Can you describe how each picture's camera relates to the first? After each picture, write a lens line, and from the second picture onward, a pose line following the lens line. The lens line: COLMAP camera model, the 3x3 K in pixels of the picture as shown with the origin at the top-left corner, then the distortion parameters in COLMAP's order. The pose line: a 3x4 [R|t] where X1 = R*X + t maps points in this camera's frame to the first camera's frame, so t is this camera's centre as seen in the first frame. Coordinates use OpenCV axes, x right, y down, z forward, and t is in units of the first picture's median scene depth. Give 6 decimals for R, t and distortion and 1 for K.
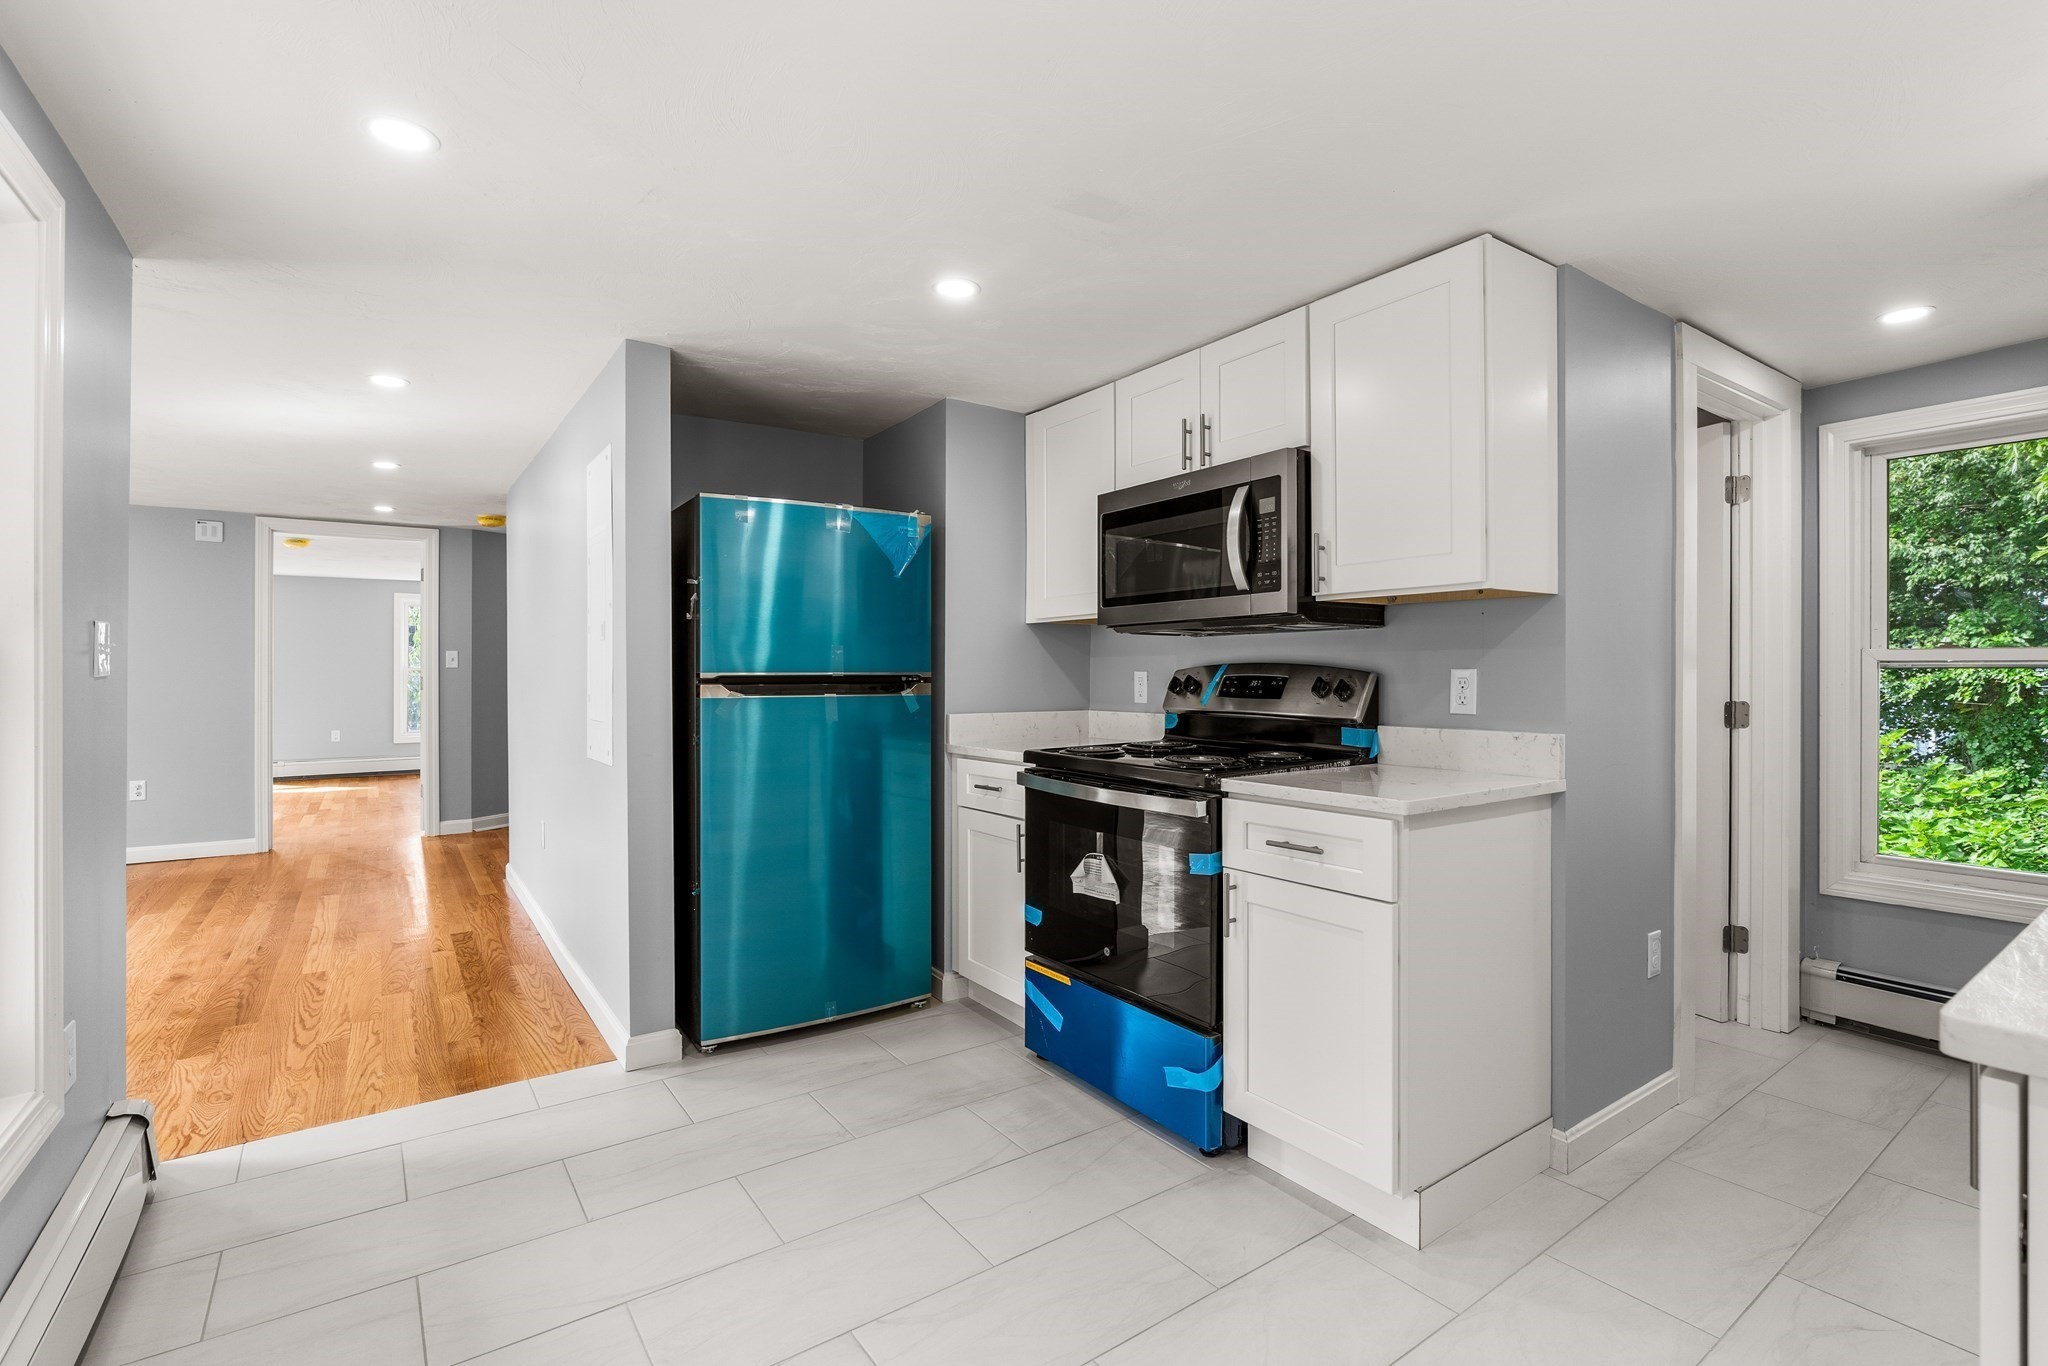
lens RADIAL K [[941.5, 0, 1011.9], [0, 941.5, 683.4], [0, 0, 1]] dist [-0.013474, 0.001515]
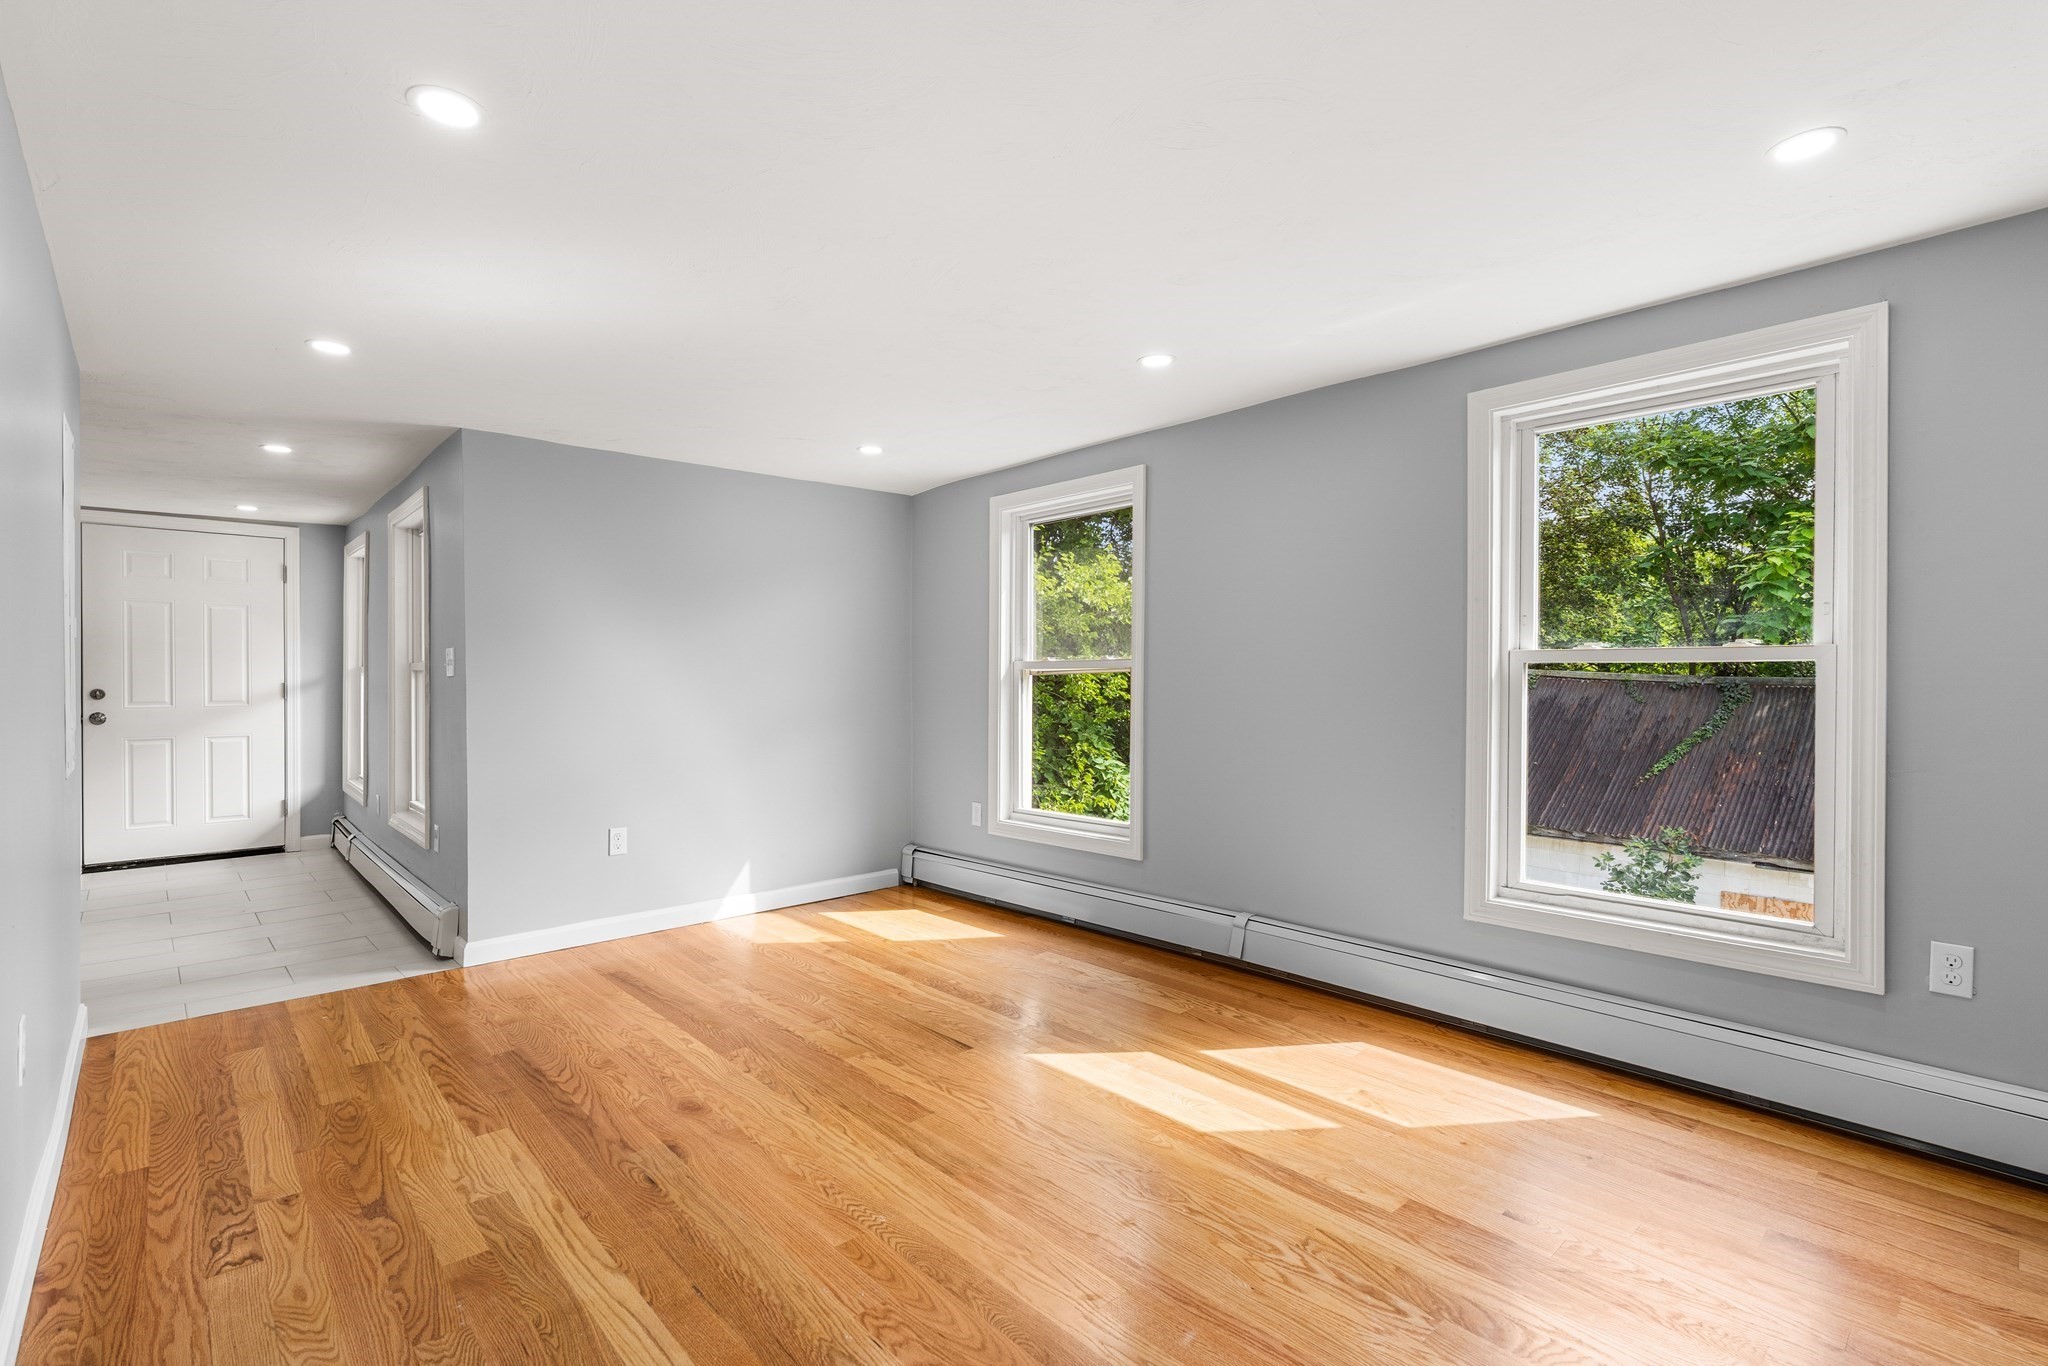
lens RADIAL K [[941.5, 0, 1003.4], [0, 941.5, 685.1], [0, 0, 1]] dist [-0.013474, 0.001515]
pose [[-0.990806, -0.001312, -0.135281, -1.232061], [-0.003262, 0.999894, 0.014200, -0.014553], [0.135248, 0.014510, -0.990705, 2.056161]]
